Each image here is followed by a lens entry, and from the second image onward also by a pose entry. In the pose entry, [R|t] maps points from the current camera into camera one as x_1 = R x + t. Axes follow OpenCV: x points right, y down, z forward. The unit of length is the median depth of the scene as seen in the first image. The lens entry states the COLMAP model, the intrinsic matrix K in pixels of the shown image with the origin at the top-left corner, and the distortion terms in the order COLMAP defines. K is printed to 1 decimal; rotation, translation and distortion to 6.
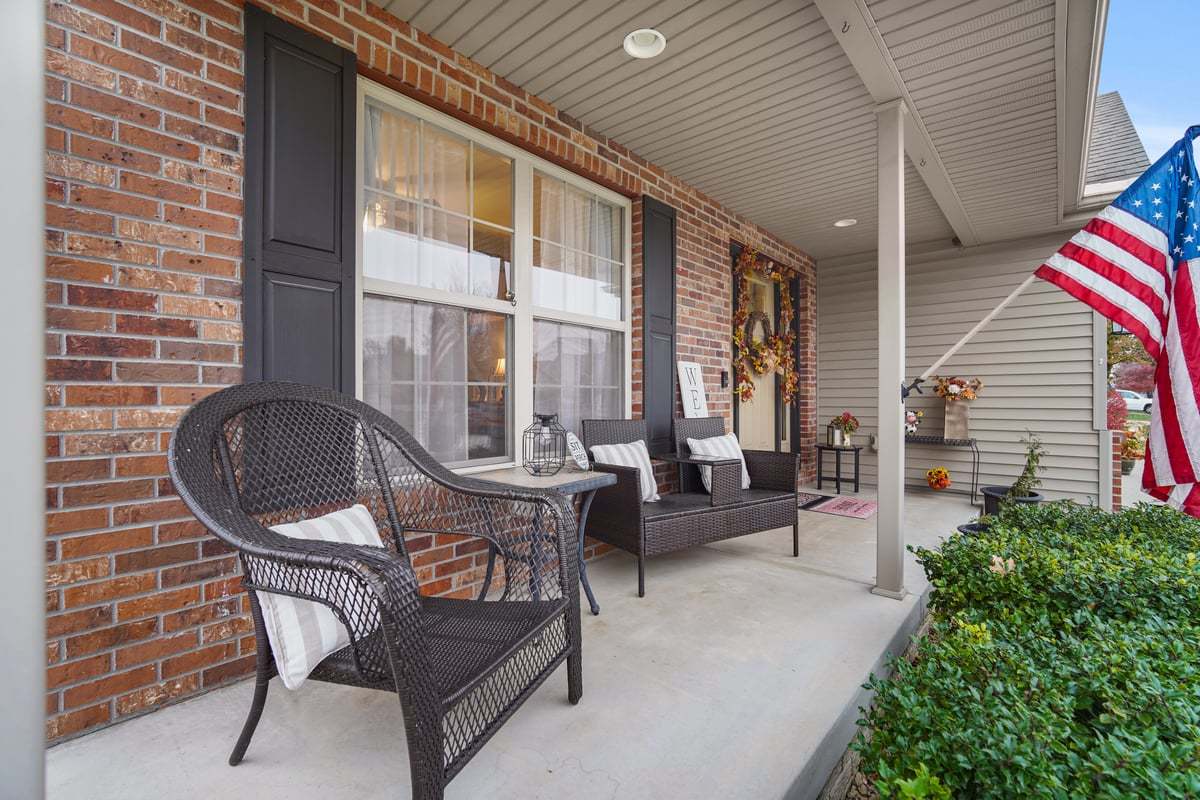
lens RADIAL K [[522.8, 0, 599.7], [0, 522.8, 395.5], [0, 0, 1]] dist [-0.005117, -0.000218]
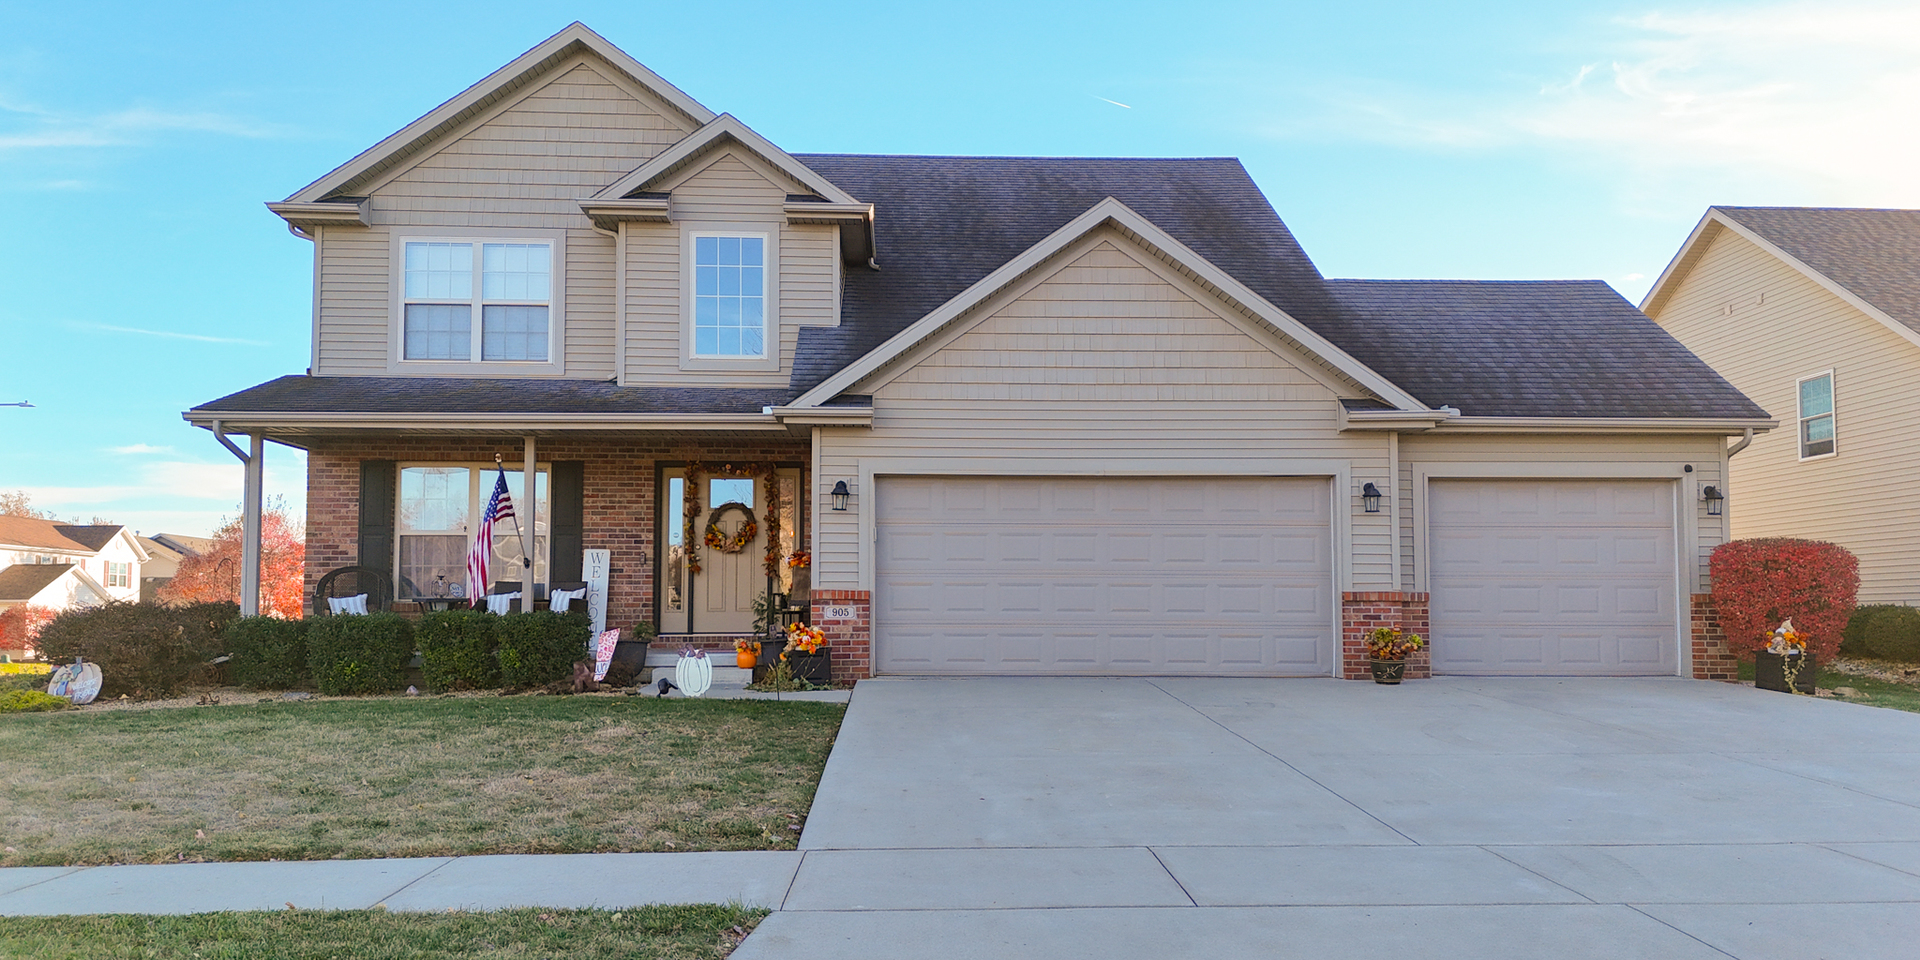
lens RADIAL K [[1397.7, 0, 960.5], [0, 1397.7, 547.1], [0, 0, 1]] dist [0.049060, 0.002291]
pose [[0.691287, -0.041395, -0.721394, 9.552382], [0.002727, 0.998500, -0.054683, 0.398461], [0.722575, 0.035834, 0.690363, -2.811360]]
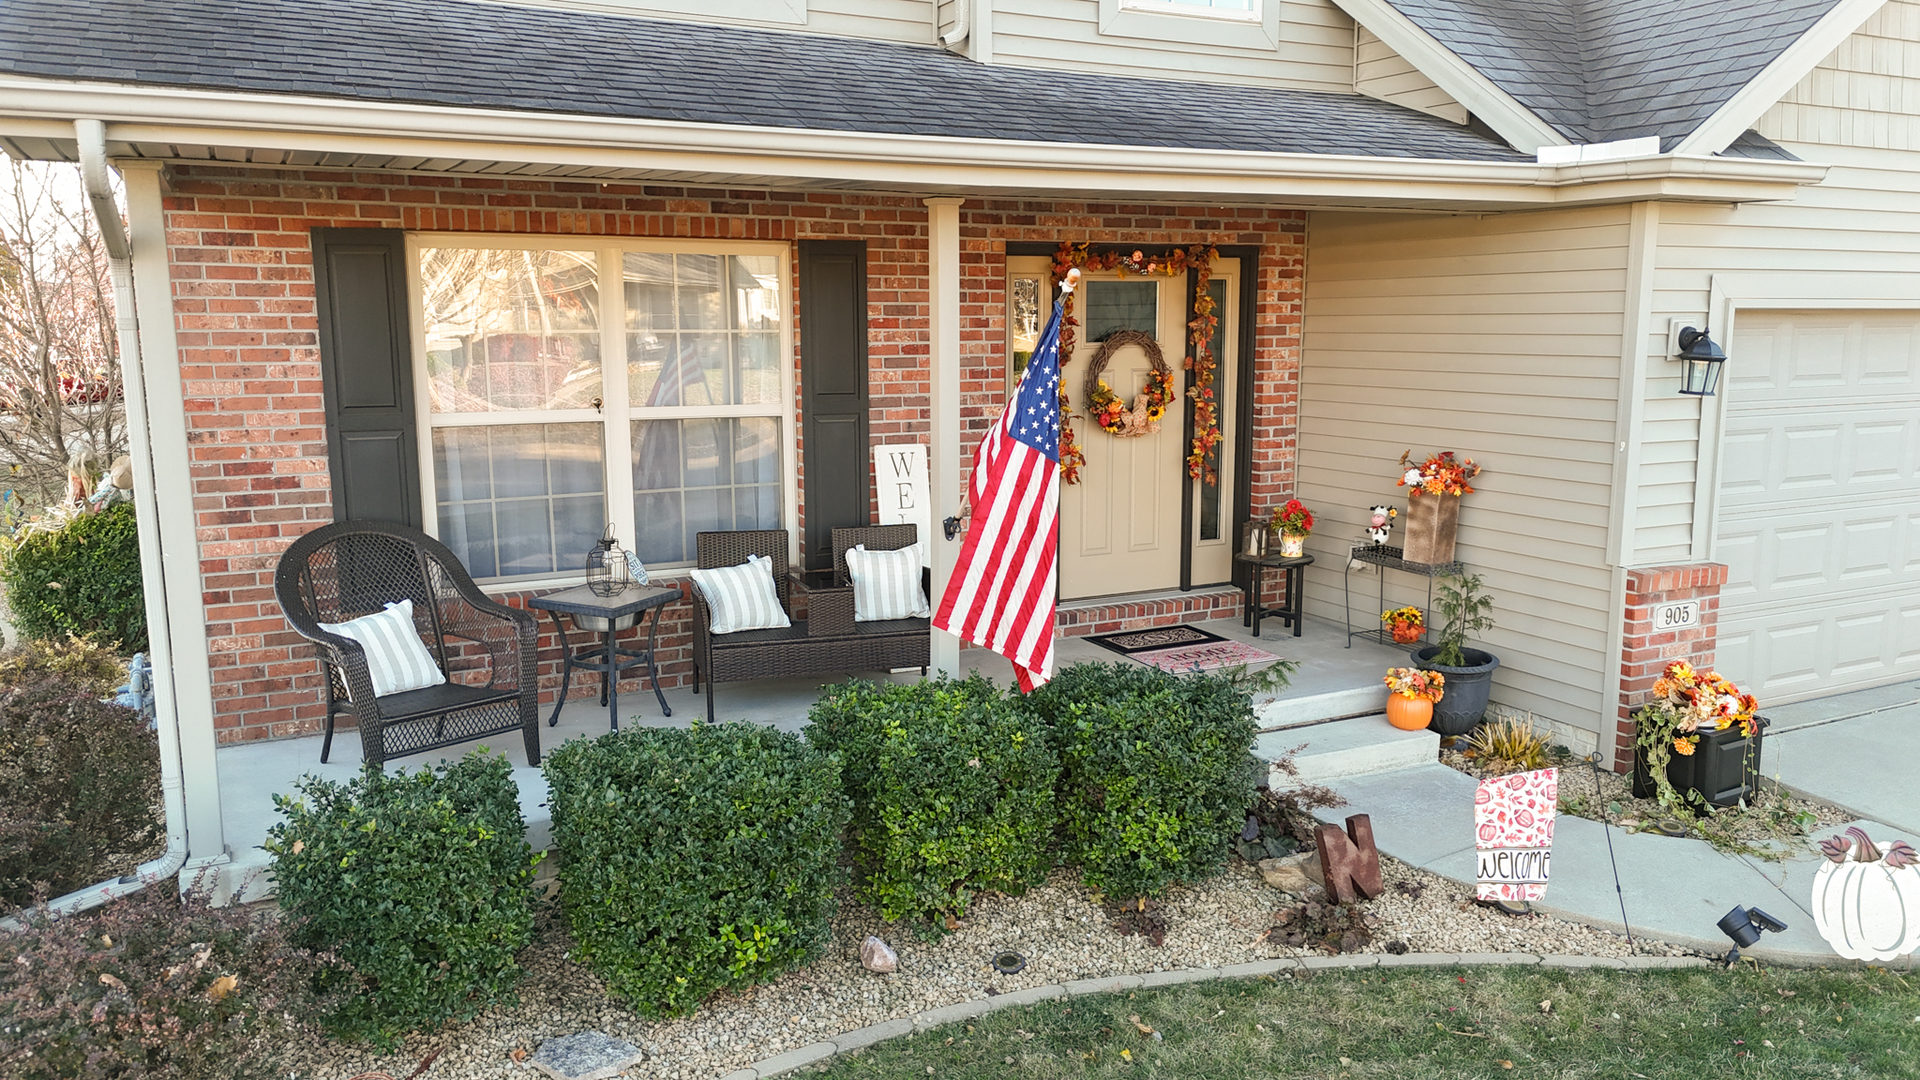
lens RADIAL K [[1401.0, 0, 956.6], [0, 1401.0, 543.2], [0, 0, 1]] dist [0.064568, -0.030242]
pose [[0.928313, 0.054250, -0.367821, 2.260494], [0.005866, 0.987037, 0.160385, -0.561426], [0.371754, -0.151045, 0.915961, -1.846940]]
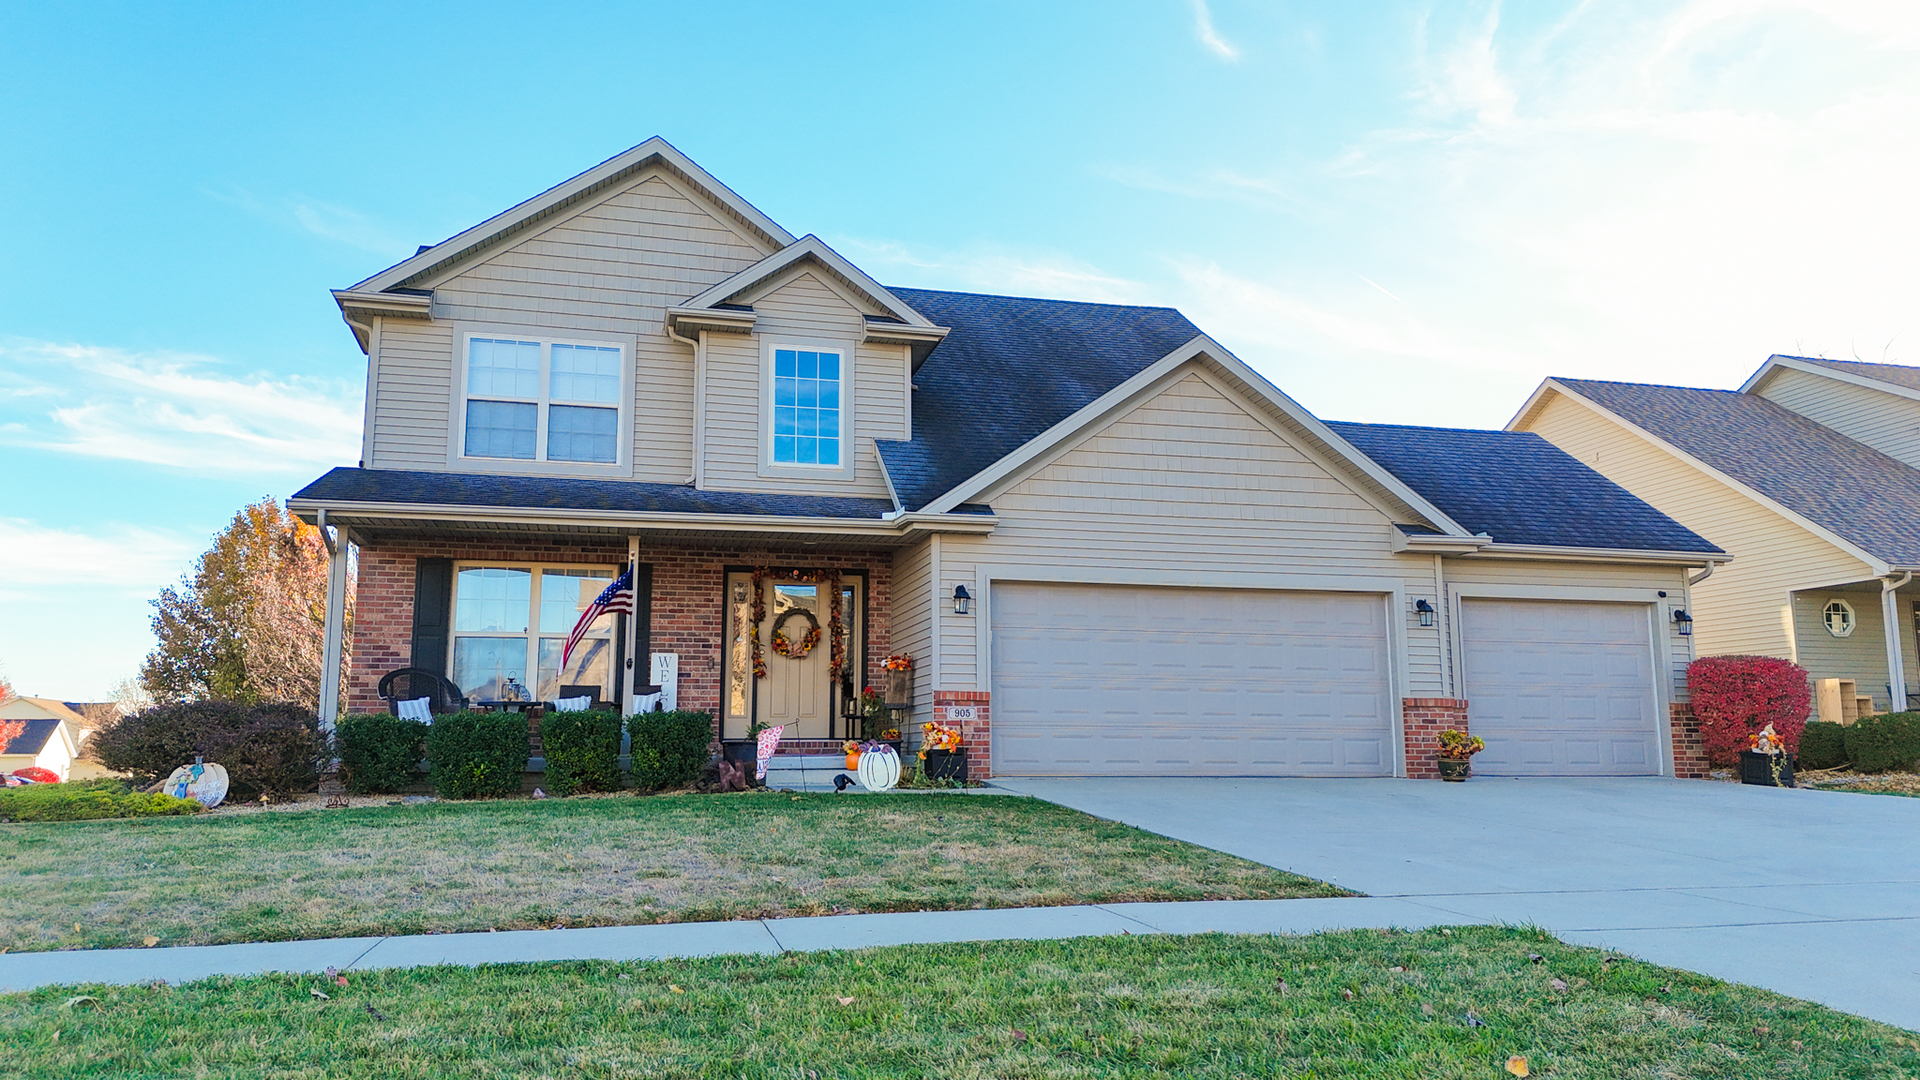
lens RADIAL K [[1401.0, 0, 962.5], [0, 1401.0, 544.0], [0, 0, 1]] dist [0.064568, -0.030242]
pose [[0.826548, -0.089725, -0.555668, 7.817427], [0.005631, 0.988482, -0.151235, 0.612809], [0.562838, 0.121874, 0.817533, -4.814994]]
